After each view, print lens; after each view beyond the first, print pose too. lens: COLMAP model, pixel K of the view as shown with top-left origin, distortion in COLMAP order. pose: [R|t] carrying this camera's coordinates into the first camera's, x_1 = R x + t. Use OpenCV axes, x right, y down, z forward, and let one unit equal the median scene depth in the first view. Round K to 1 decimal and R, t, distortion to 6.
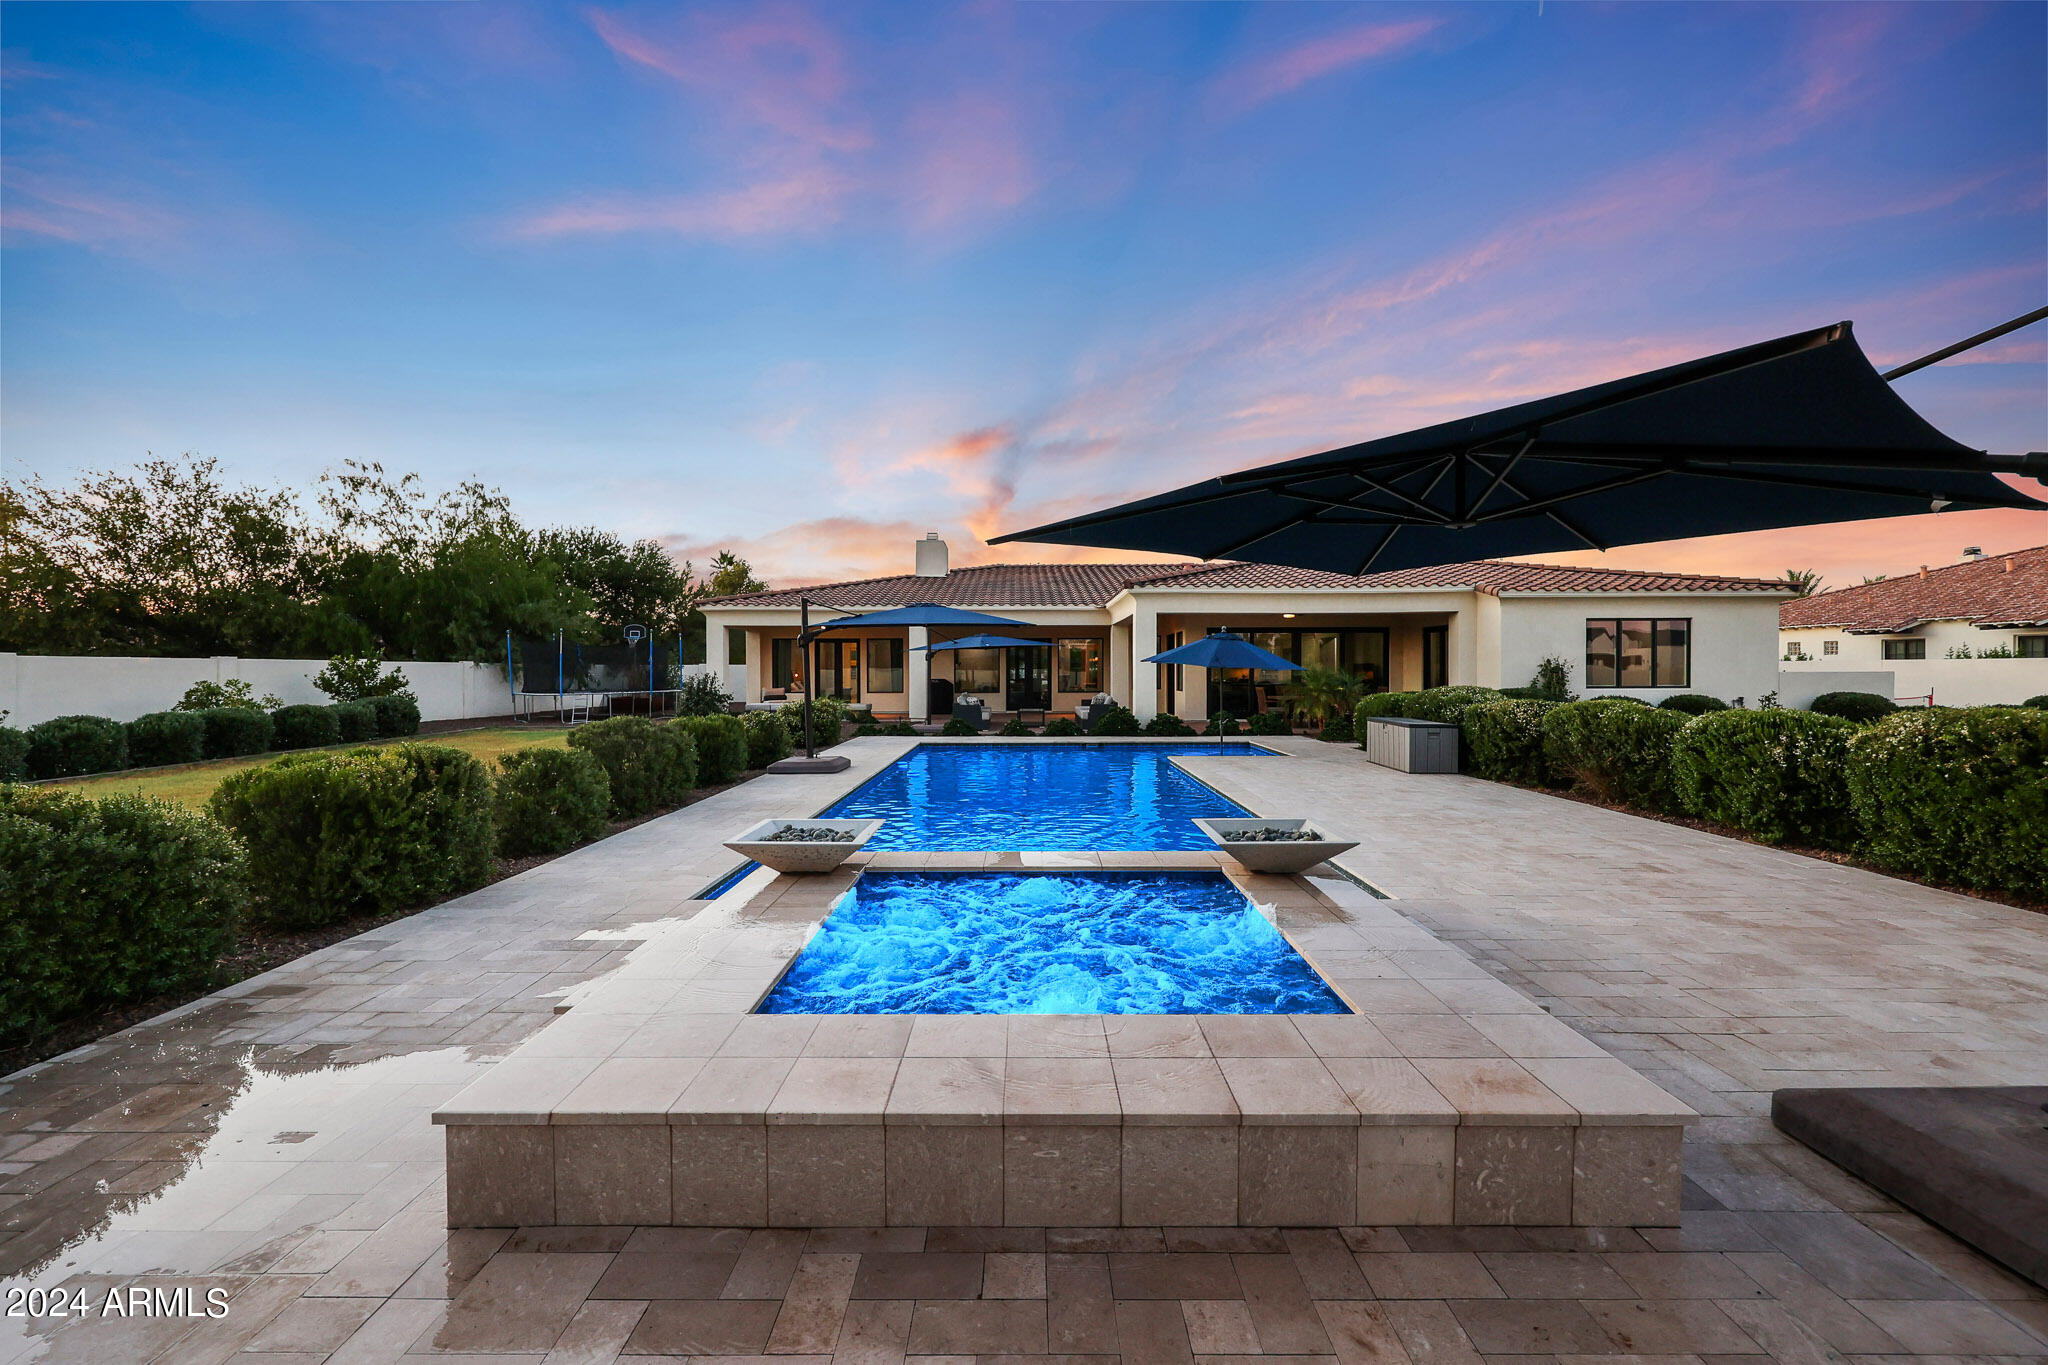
lens RADIAL K [[827.0, 0, 1019.3], [0, 827.0, 660.8], [0, 0, 1]] dist [-0.009700, 0.001503]
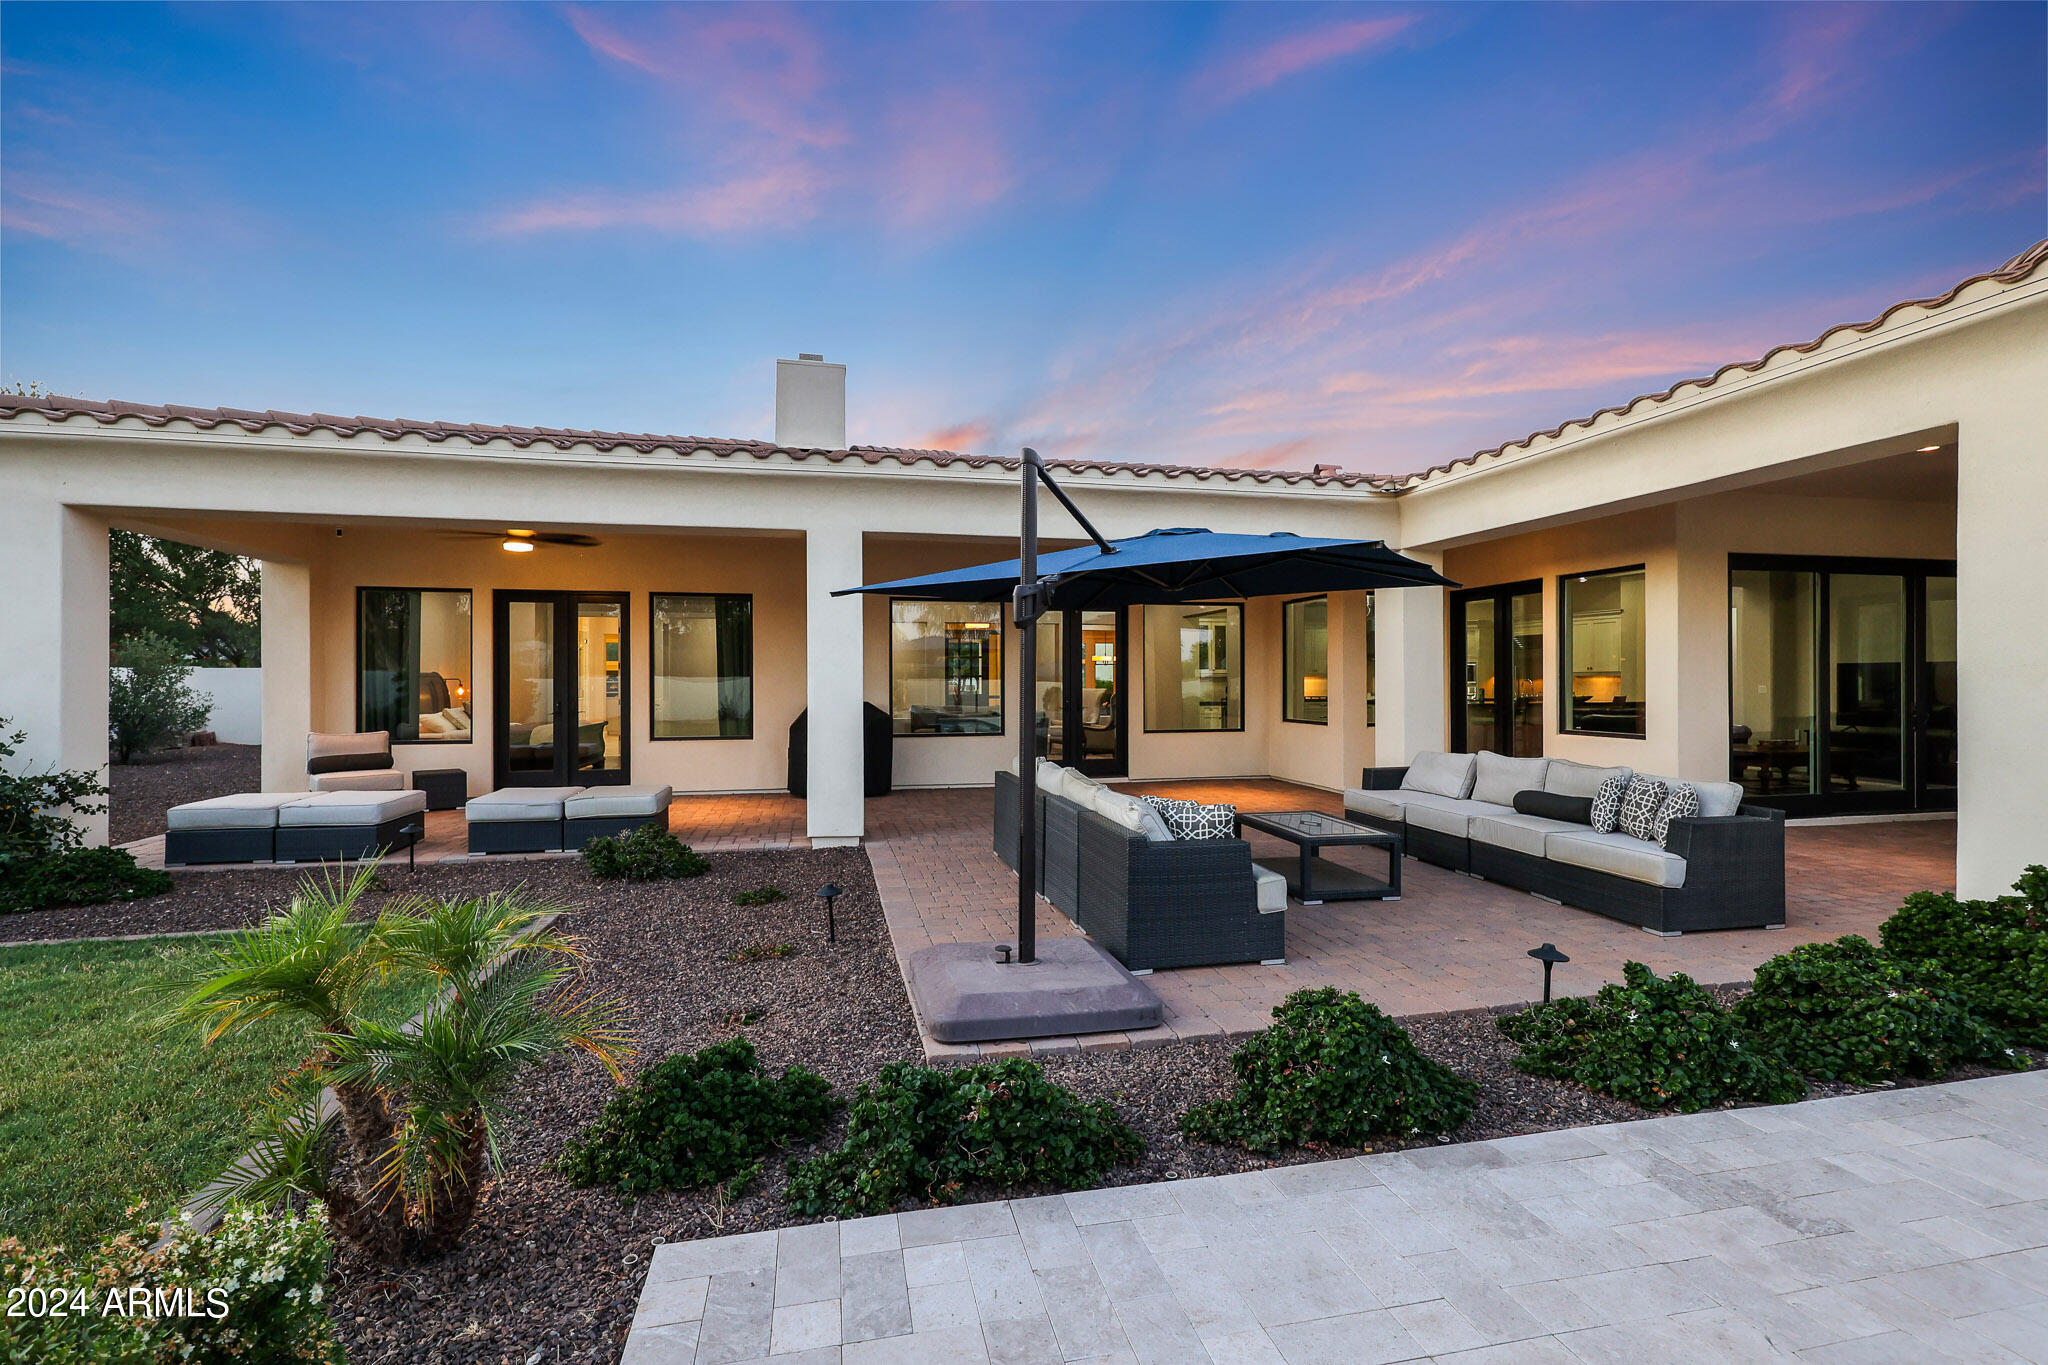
lens RADIAL K [[913.1, 0, 1013.1], [0, 913.1, 678.8], [0, 0, 1]] dist [-0.005239, -0.000238]
pose [[0.980022, -0.000101, 0.198890, -0.160603], [-0.002014, 0.999944, 0.010433, 0.009587], [-0.198880, -0.010625, 0.979966, 0.848799]]
